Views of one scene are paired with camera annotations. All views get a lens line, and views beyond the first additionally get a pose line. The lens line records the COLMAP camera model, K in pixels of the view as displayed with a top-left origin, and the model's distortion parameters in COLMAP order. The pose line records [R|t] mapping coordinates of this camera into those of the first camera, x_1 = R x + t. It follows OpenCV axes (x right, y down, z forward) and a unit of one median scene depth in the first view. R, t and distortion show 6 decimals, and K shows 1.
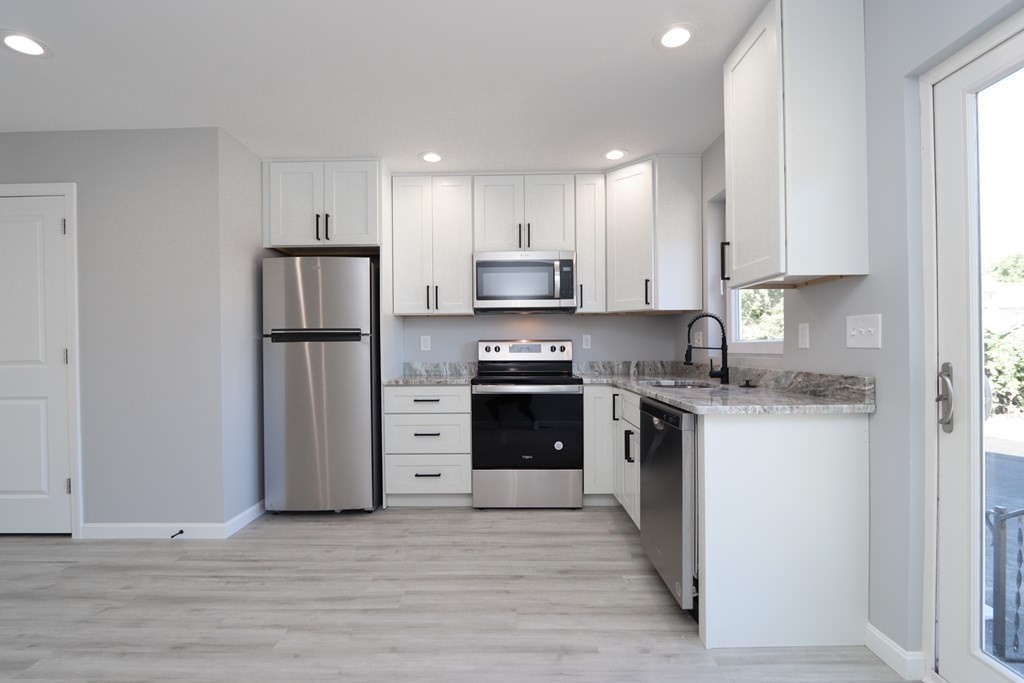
lens RADIAL K [[473.1, 0, 506.3], [0, 473.1, 348.9], [0, 0, 1]] dist [-0.018299, 0.001842]
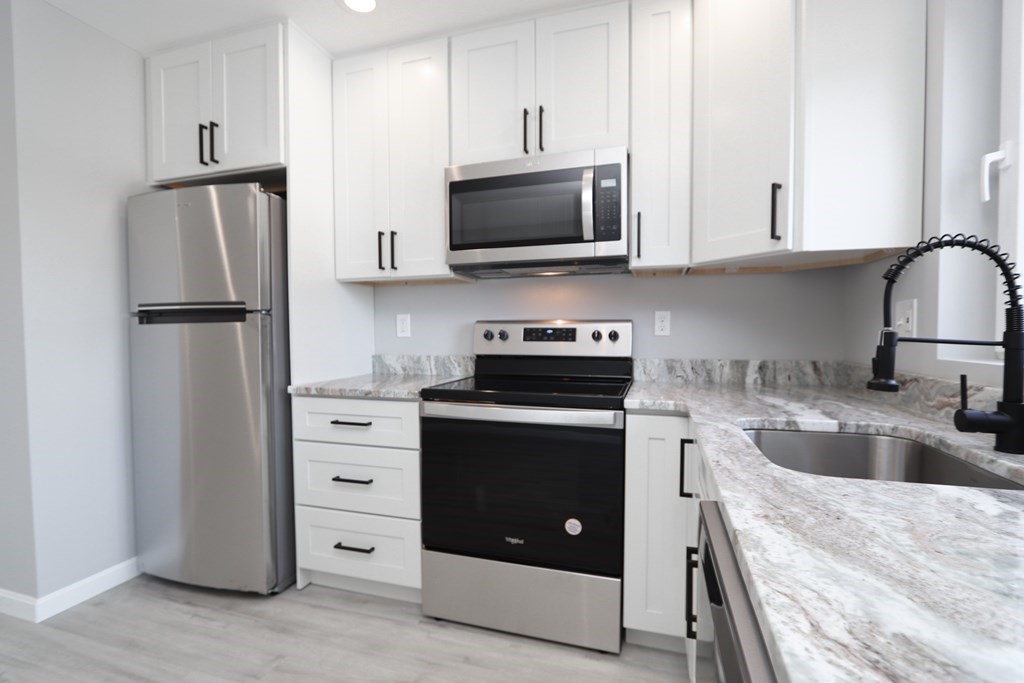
lens RADIAL K [[473.1, 0, 509.0], [0, 473.1, 350.2], [0, 0, 1]] dist [-0.018299, 0.001842]
pose [[0.959038, 0.015705, -0.282843, 0.187354], [-0.004778, 0.999217, 0.039283, -0.005701], [0.283238, -0.036323, 0.958361, 0.505756]]
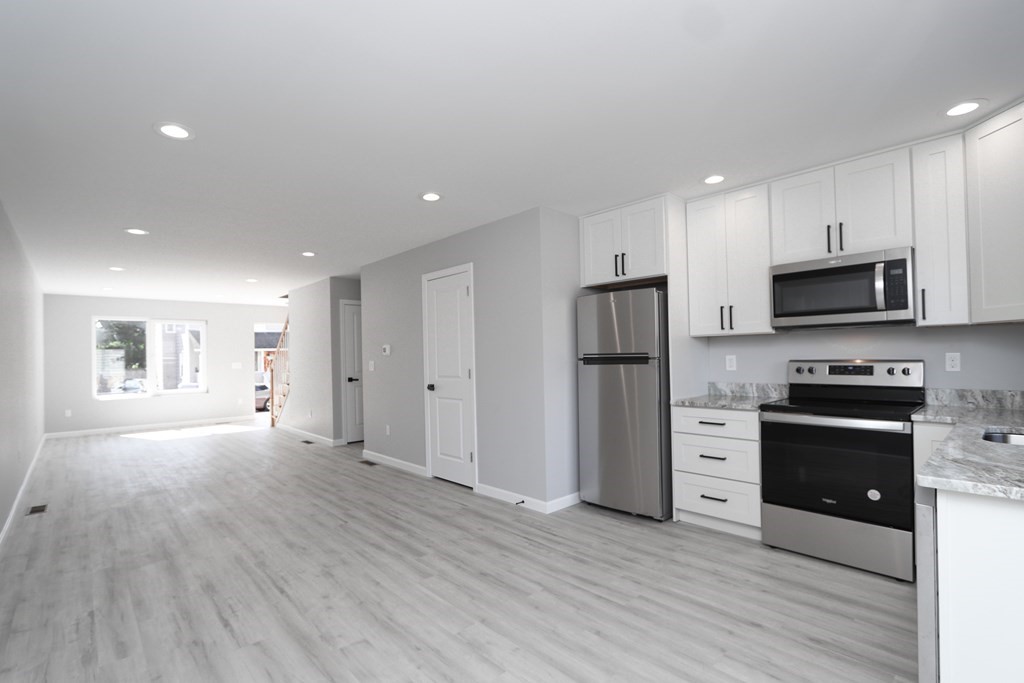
lens RADIAL K [[473.1, 0, 510.8], [0, 473.1, 349.7], [0, 0, 1]] dist [-0.018299, 0.001842]
pose [[0.689109, -0.014213, -0.724518, 0.268079], [0.009970, 0.999899, -0.010132, -0.041378], [0.724589, -0.000241, 0.689181, 0.004506]]
